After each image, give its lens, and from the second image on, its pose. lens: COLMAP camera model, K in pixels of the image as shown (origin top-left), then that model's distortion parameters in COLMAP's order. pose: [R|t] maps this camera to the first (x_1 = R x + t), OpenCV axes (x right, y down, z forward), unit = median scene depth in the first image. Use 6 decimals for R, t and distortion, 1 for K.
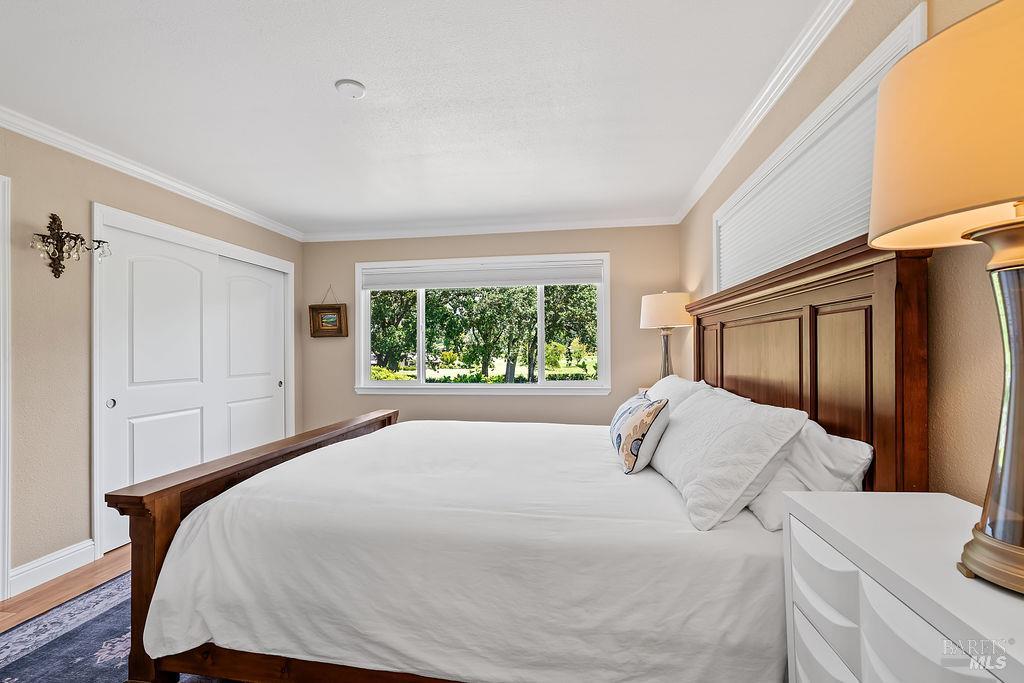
lens RADIAL K [[465.5, 0, 516.1], [0, 465.5, 336.5], [0, 0, 1]] dist [-0.001869, 0.003294]
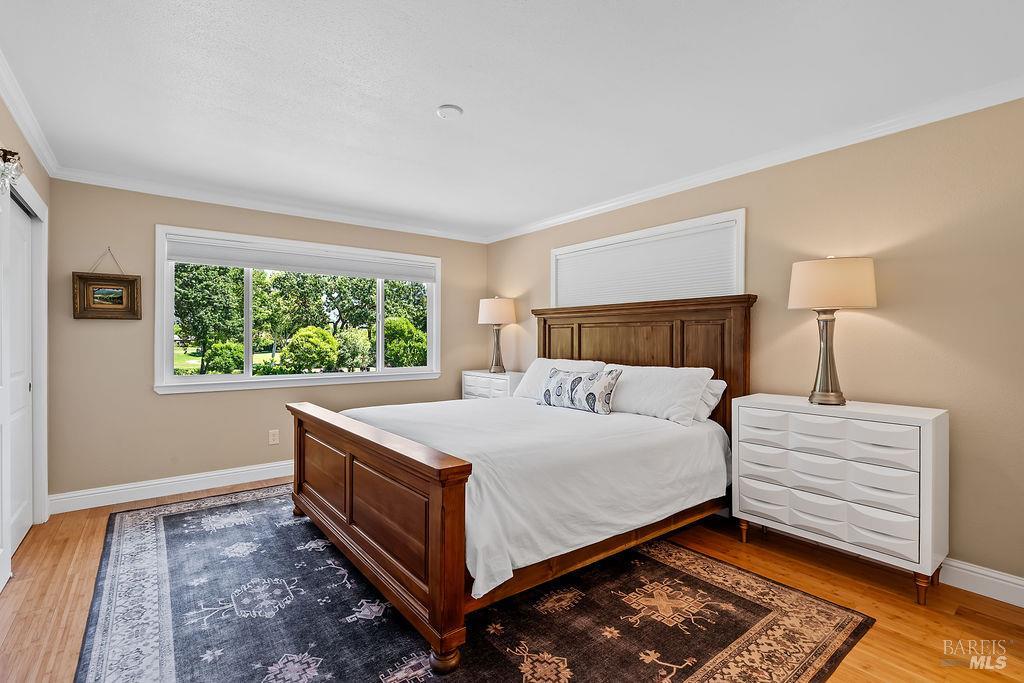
lens RADIAL K [[465.5, 0, 496.3], [0, 465.5, 343.4], [0, 0, 1]] dist [-0.001869, 0.003294]
pose [[0.692153, 0.002937, 0.721745, -0.557131], [-0.027755, 0.999360, 0.022551, 0.006111], [-0.721217, -0.035641, 0.691791, 0.060820]]
